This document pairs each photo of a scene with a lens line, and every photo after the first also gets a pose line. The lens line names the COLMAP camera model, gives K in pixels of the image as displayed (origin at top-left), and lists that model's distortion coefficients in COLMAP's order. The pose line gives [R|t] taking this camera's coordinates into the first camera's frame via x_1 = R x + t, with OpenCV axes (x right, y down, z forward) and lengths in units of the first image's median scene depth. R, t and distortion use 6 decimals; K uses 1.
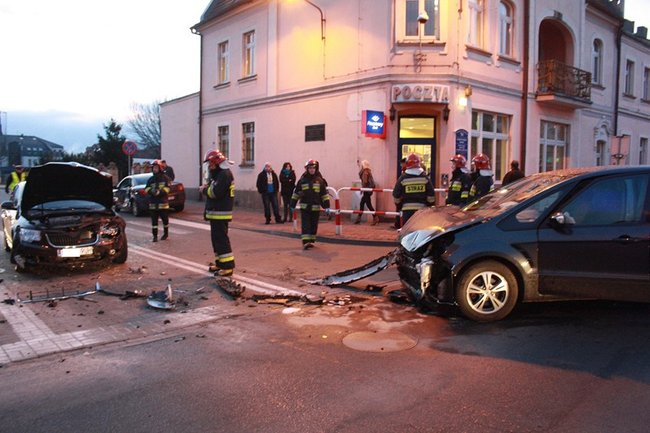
lens RADIAL K [[538.5, 0, 325.2], [0, 538.5, 208.1], [0, 0, 1]] dist [-0.154574, 0.129171]
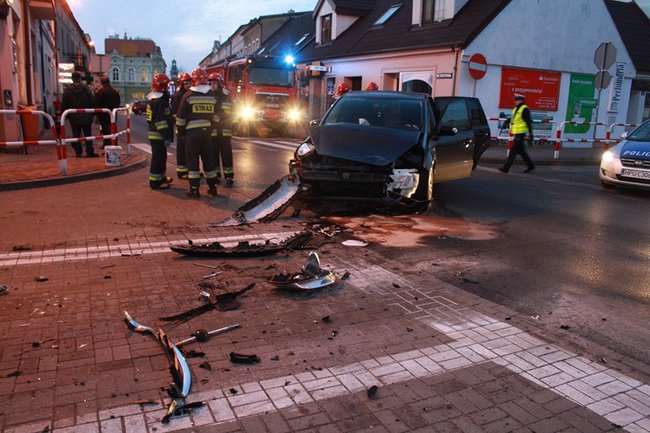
lens RADIAL K [[538.5, 0, 325.2], [0, 538.5, 208.1], [0, 0, 1]] dist [-0.154574, 0.129171]
pose [[0.267254, -0.184617, 0.945776, -0.387674], [0.031122, 0.982618, 0.183014, -0.016764], [-0.963123, -0.019477, 0.268354, 0.326179]]
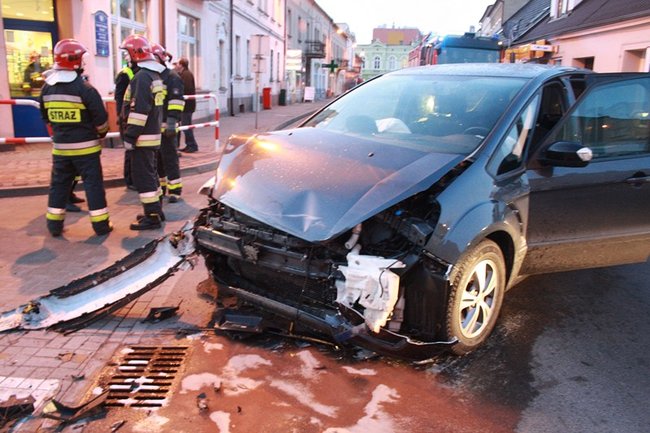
lens RADIAL K [[538.5, 0, 325.2], [0, 538.5, 208.1], [0, 0, 1]] dist [-0.154574, 0.129171]
pose [[0.693804, -0.152256, 0.703885, -0.058992], [0.025985, 0.982052, 0.186813, -0.011830], [-0.719694, -0.111321, 0.685308, 0.277691]]
